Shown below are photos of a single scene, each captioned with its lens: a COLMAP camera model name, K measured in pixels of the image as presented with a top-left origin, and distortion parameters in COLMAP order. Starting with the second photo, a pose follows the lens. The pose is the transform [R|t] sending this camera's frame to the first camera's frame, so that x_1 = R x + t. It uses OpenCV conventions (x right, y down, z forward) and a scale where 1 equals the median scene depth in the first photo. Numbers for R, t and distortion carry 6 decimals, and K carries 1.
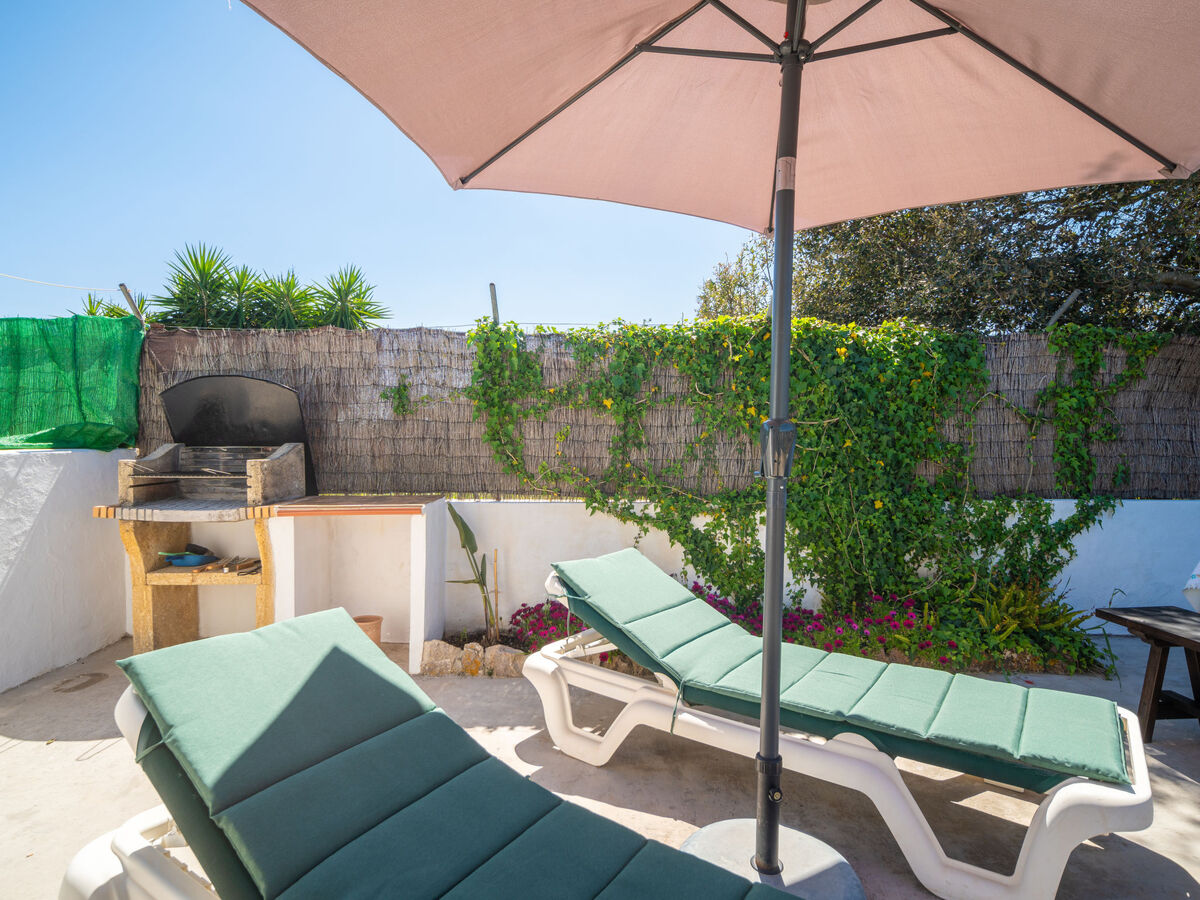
lens RADIAL K [[658.7, 0, 596.6], [0, 658.7, 443.4], [0, 0, 1]] dist [-0.026965, 0.025603]
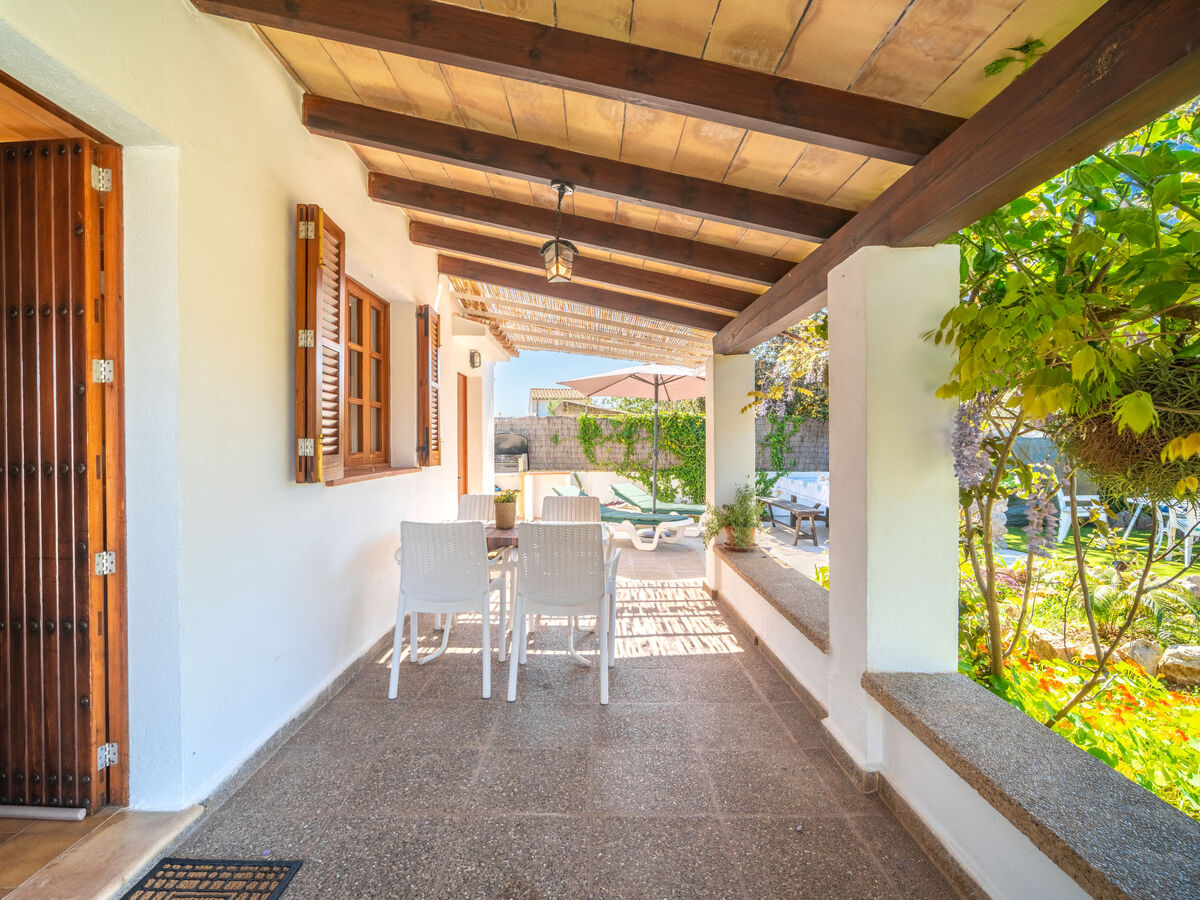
lens RADIAL K [[614.2, 0, 600.0], [0, 614.2, 450.0], [0, 0, 1]] dist [-0.003875, -0.000415]
pose [[0.999817, -0.002397, -0.018985, -0.036006], [0.002333, 0.999992, -0.003377, -0.007039], [0.018993, 0.003332, 0.999814, -1.895542]]
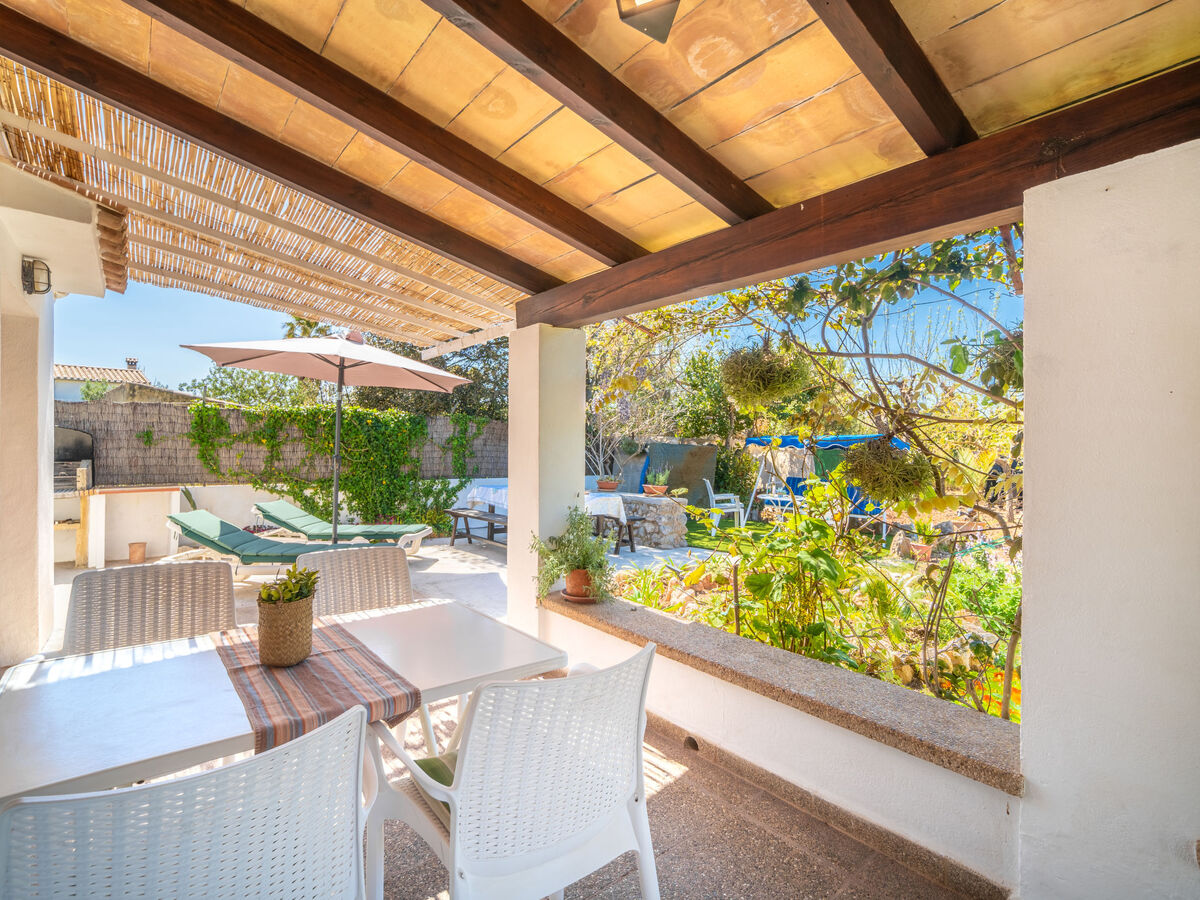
lens RADIAL K [[594.2, 0, 584.0], [0, 594.2, 448.3], [0, 0, 1]] dist [0.004306, 0.000959]
pose [[0.807871, 0.004955, 0.589339, -0.296798], [-0.000493, 0.999970, -0.007732, -0.021611], [-0.589360, 0.005955, 0.807849, -1.290975]]
